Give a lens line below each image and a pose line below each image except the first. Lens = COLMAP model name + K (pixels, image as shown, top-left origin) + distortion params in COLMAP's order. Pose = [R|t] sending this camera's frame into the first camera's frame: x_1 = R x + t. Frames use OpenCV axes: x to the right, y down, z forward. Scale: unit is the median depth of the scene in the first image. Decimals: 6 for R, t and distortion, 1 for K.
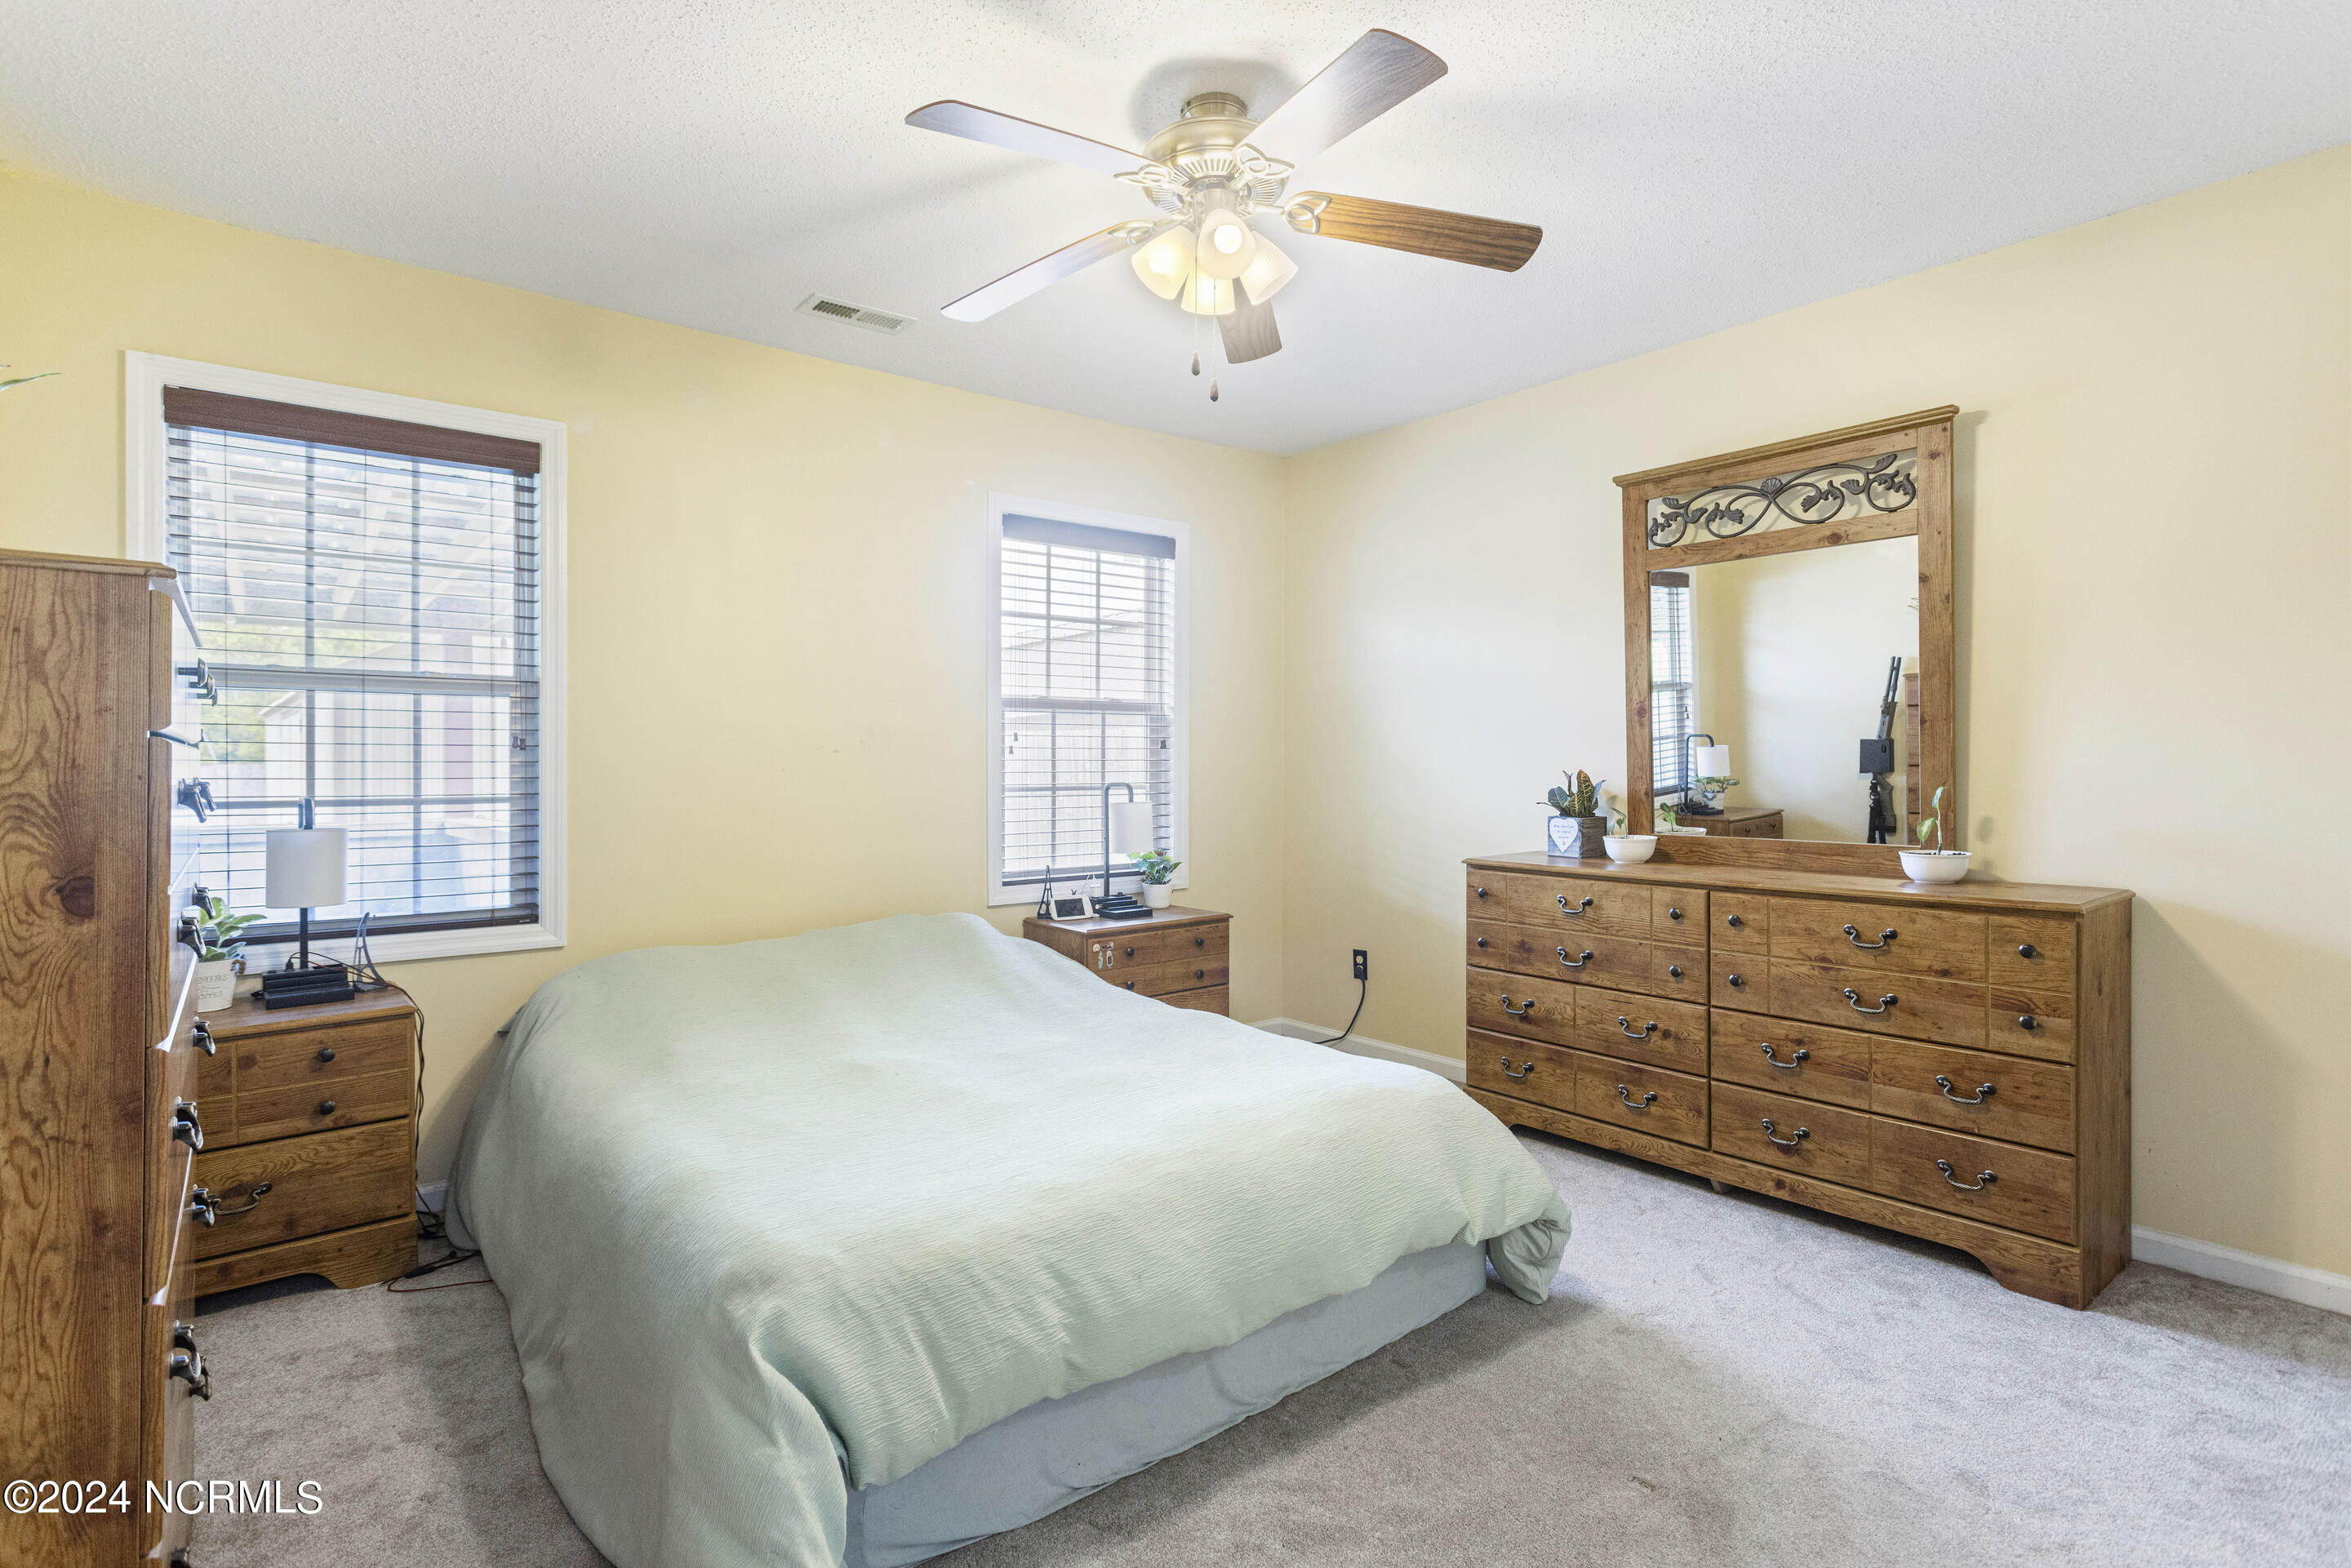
lens RADIAL K [[1101.5, 0, 1188.6], [0, 1101.5, 769.3], [0, 0, 1]] dist [0.001660, 0.000803]
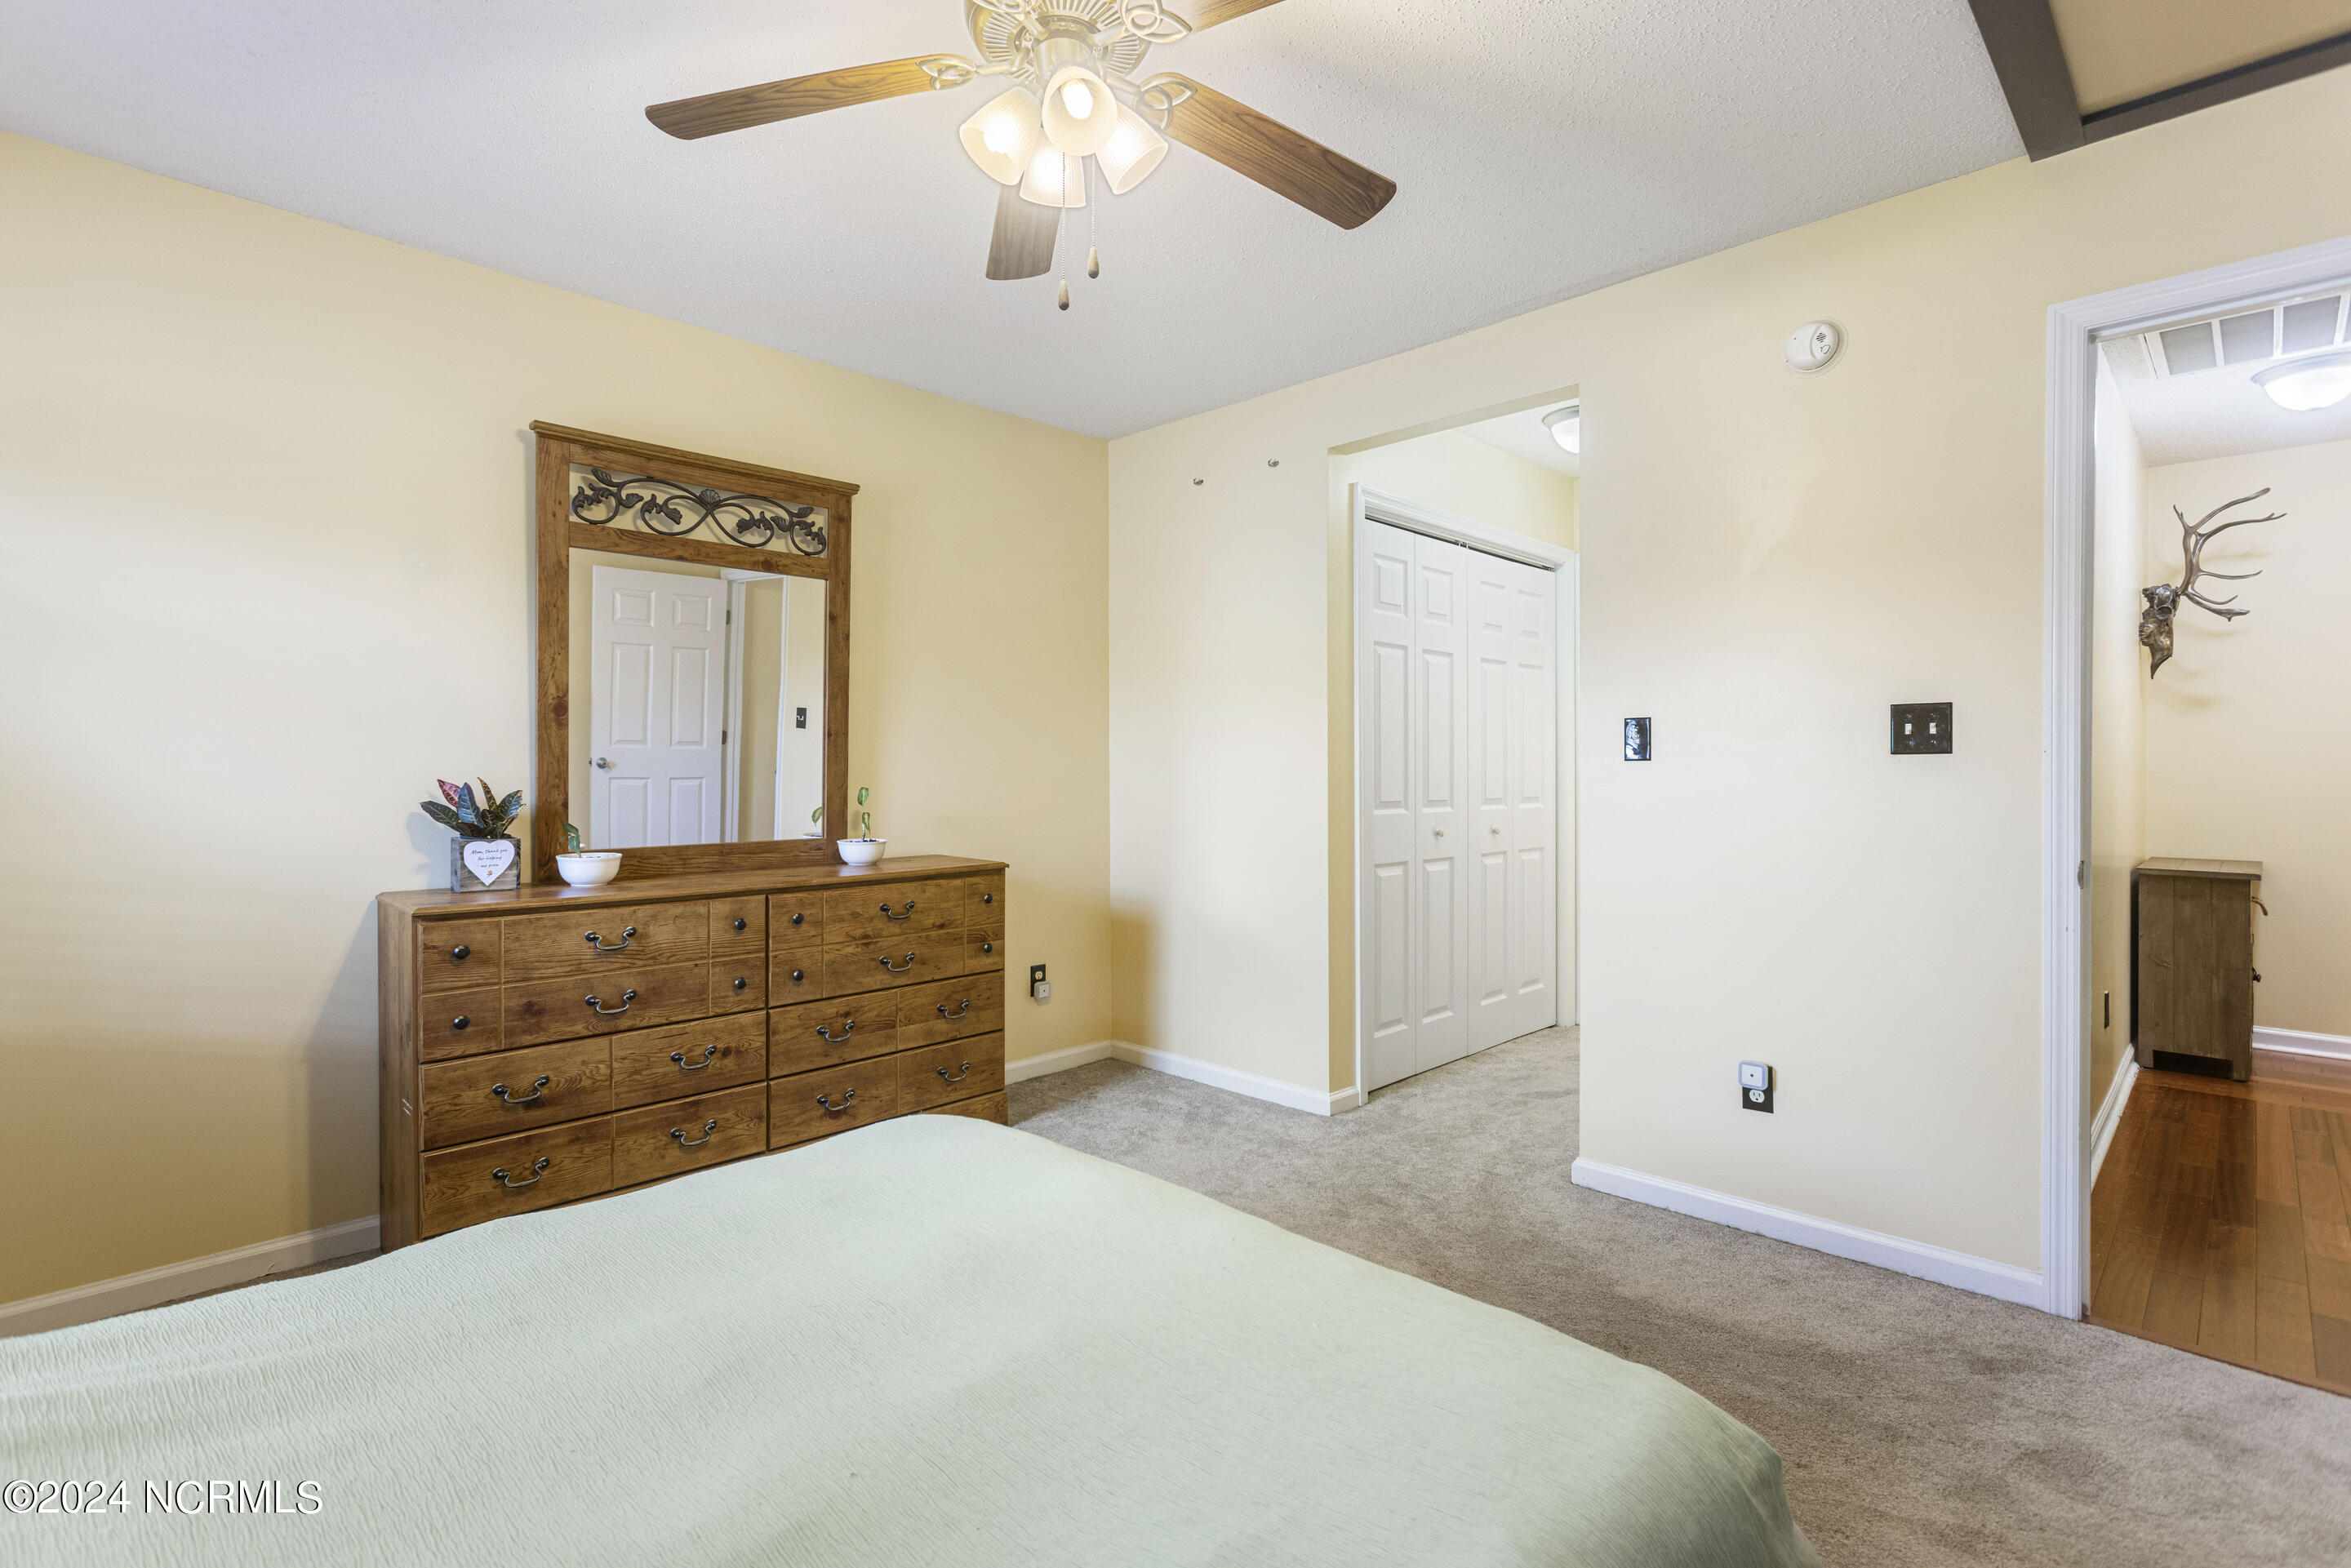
lens RADIAL K [[1101.5, 0, 1188.6], [0, 1101.5, 769.3], [0, 0, 1]] dist [0.001660, 0.000803]
pose [[-0.099336, -0.002221, 0.995051, -0.556038], [0.004021, 0.999988, 0.002634, -0.006354], [-0.995046, 0.004263, -0.099326, 0.692449]]
